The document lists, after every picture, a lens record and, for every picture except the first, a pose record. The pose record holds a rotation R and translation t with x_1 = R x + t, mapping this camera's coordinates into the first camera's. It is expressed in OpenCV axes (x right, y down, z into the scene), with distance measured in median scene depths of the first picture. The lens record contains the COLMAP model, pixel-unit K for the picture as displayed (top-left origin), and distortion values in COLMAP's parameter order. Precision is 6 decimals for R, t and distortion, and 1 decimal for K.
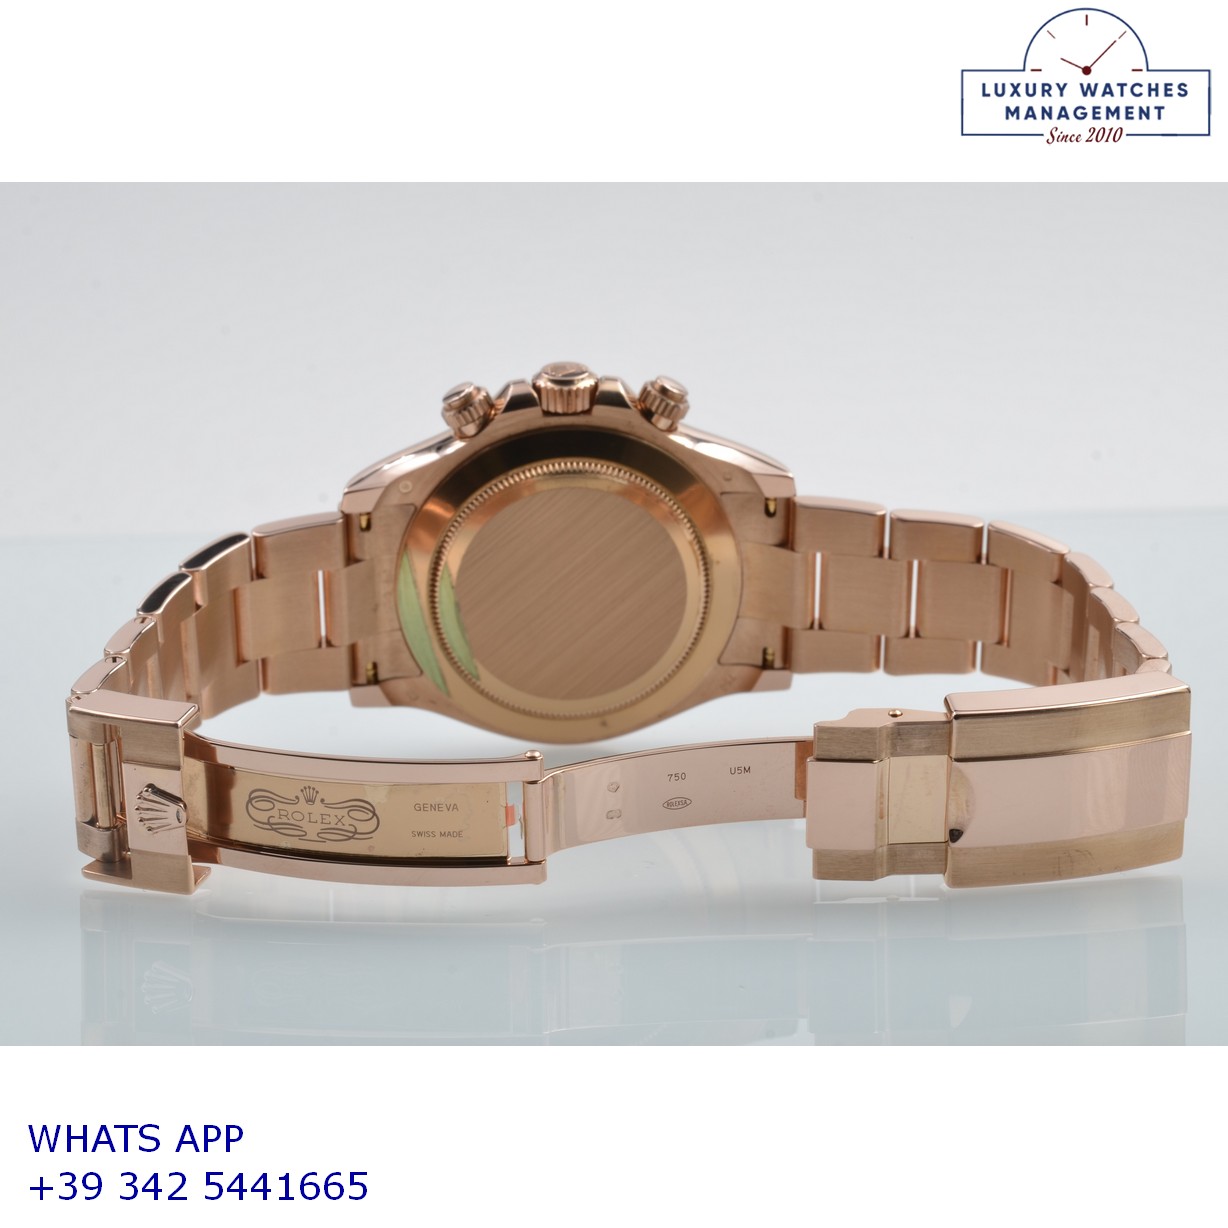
lens RADIAL K [[5075.1, 0, 614.0], [0, 5075.1, 614.0], [0, 0, 1]] dist [-0.314406, -9.364094]
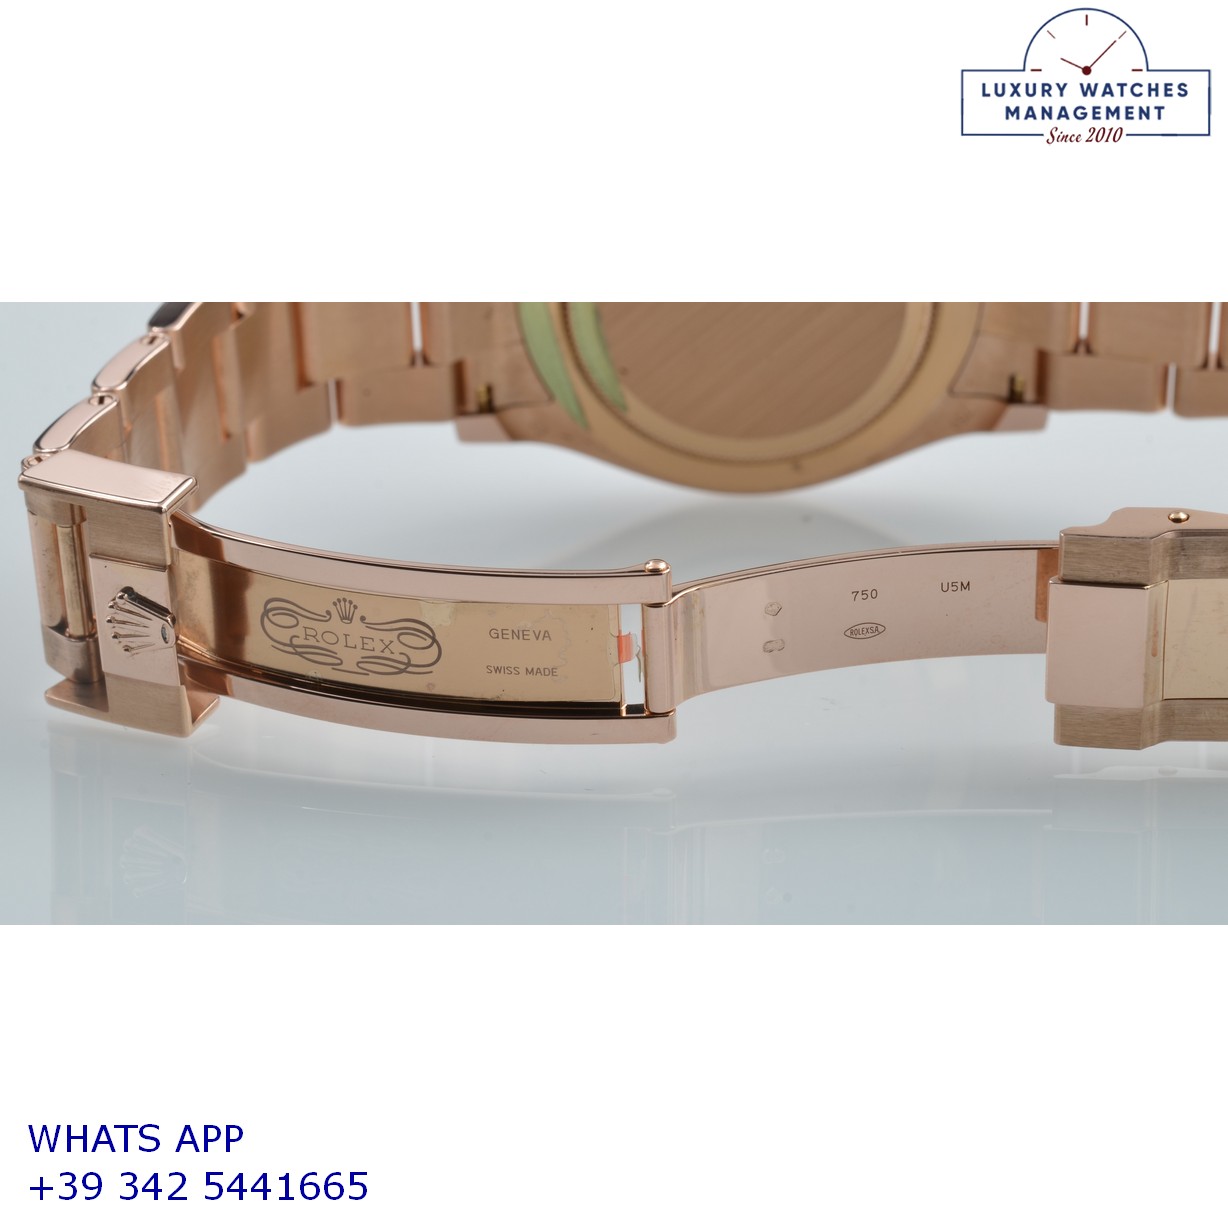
lens RADIAL K [[4123.9, 0, 514.9], [0, 4123.9, 613.9], [0, 0, 1]] dist [-0.158330, -0.358614]
pose [[0.993020, 0.028018, -0.114573, 0.029793], [-0.012994, 0.991450, 0.129838, -0.039045], [0.117232, -0.127443, 0.984893, 0.429341]]
